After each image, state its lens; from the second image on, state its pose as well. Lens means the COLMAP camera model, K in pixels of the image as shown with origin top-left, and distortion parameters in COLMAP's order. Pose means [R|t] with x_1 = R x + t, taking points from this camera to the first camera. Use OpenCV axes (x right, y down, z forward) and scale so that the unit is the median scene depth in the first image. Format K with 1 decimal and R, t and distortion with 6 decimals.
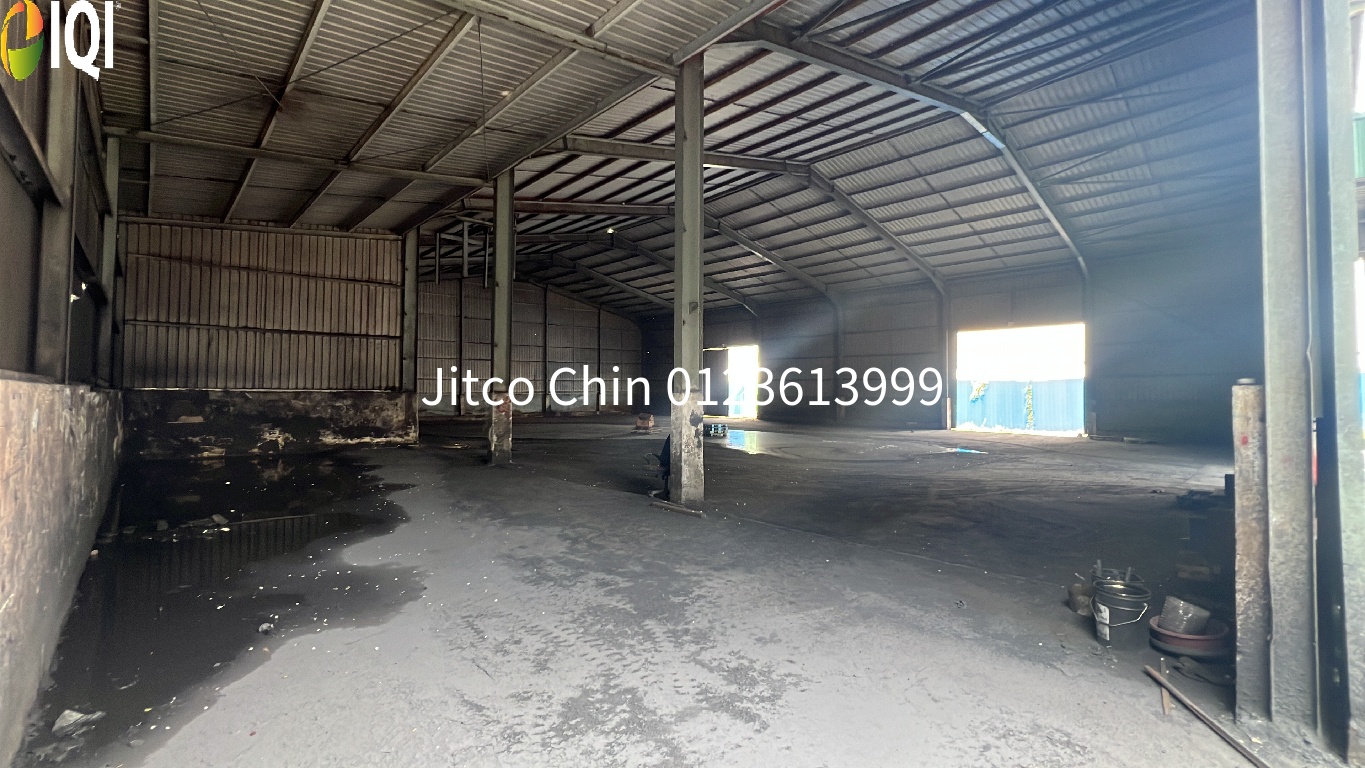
lens RADIAL K [[585.2, 0, 682.5], [0, 585.2, 384.0], [0, 0, 1]] dist [0.000687, 0.000040]
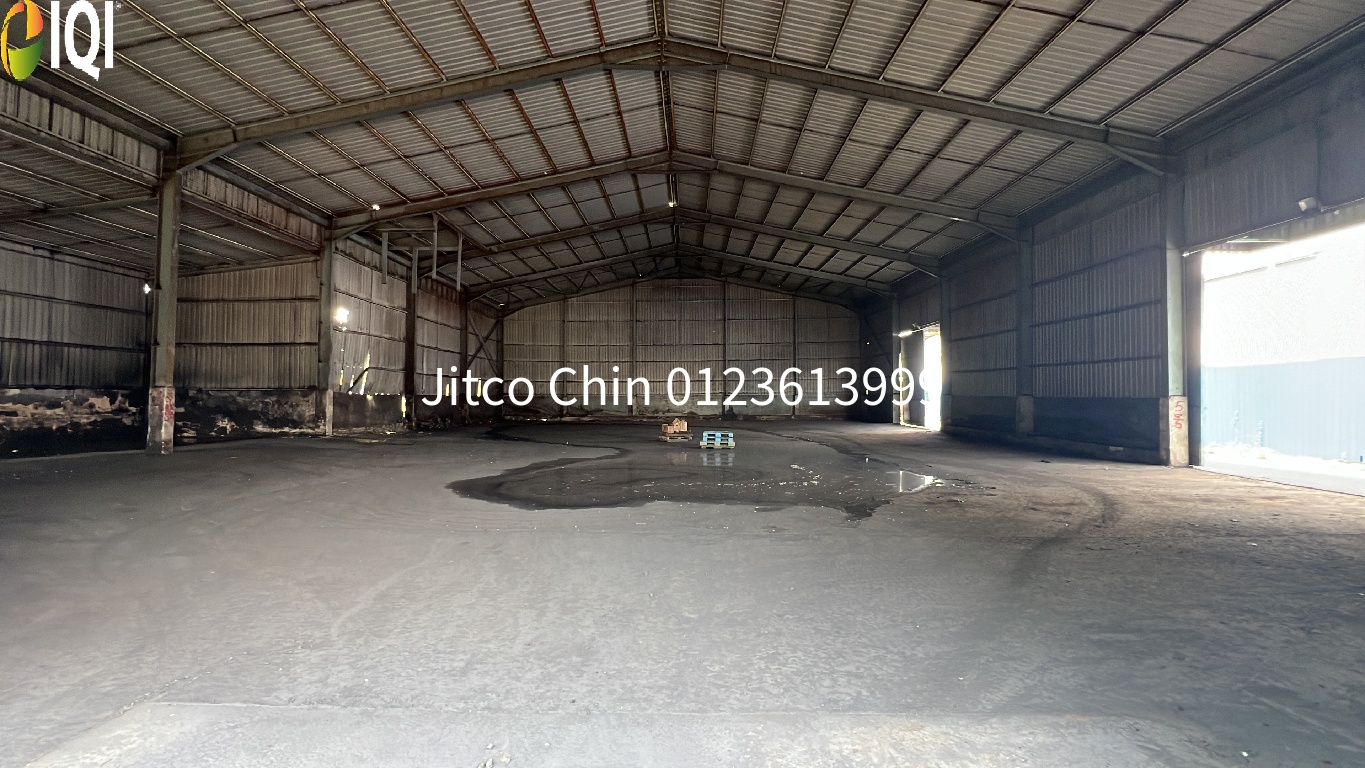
lens RADIAL K [[577.0, 0, 682.5], [0, 577.0, 384.0], [0, 0, 1]] dist [0.000500, 0.000127]
pose [[0.734178, -0.017222, -0.678738, 0.862716], [0.009708, 0.999842, -0.014869, 0.026205], [0.678887, 0.004327, 0.734230, 0.679146]]
